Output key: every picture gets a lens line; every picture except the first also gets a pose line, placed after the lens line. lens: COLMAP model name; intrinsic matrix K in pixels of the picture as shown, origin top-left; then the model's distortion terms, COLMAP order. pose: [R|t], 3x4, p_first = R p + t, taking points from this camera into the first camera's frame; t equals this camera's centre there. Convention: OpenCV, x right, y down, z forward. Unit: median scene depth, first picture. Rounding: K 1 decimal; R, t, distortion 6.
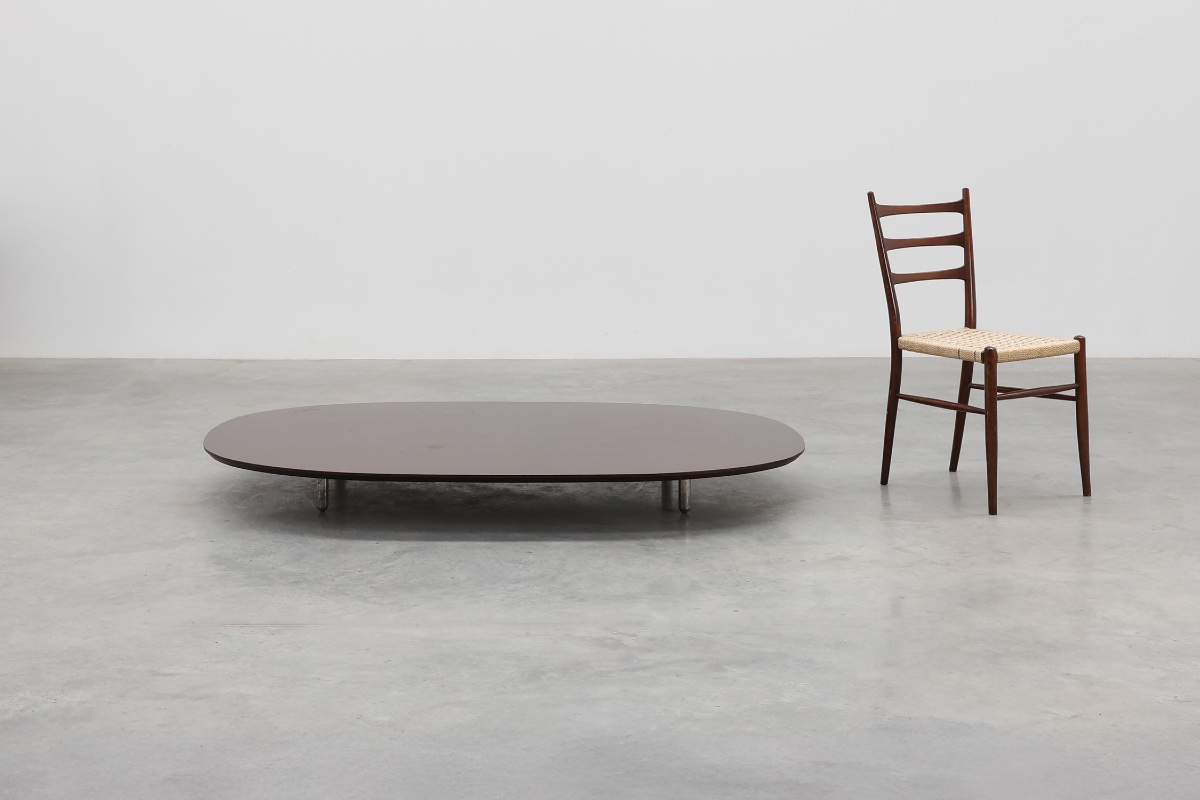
lens RADIAL K [[1566.9, 0, 601.0], [0, 1566.9, 399.2], [0, 0, 1]] dist [-0.005410, 0.000000]
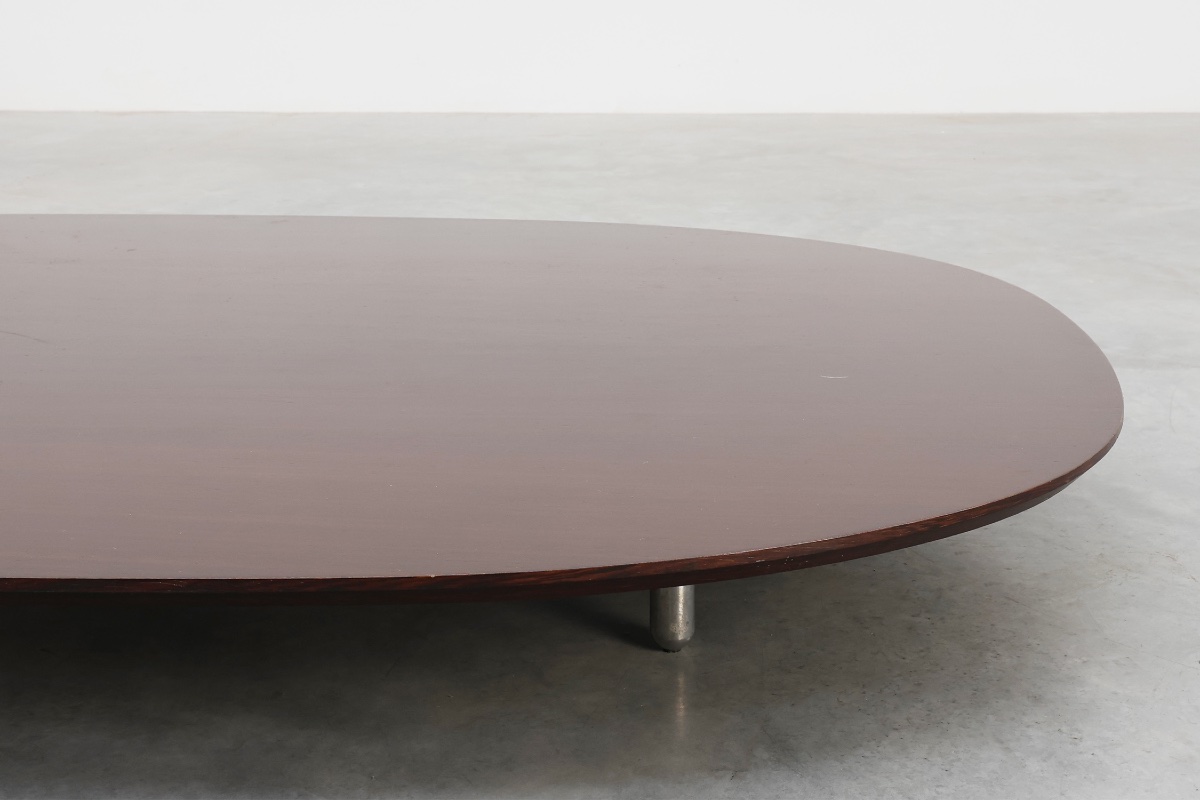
lens RADIAL K [[1028.3, 0, 598.5], [0, 1028.3, 399.8], [0, 0, 1]] dist [-0.000831, 0.009356]
pose [[0.973406, 0.060709, -0.220898, 0.086849], [-0.009275, 0.973901, 0.226783, -0.014322], [0.228901, -0.218703, 0.948564, 0.922305]]
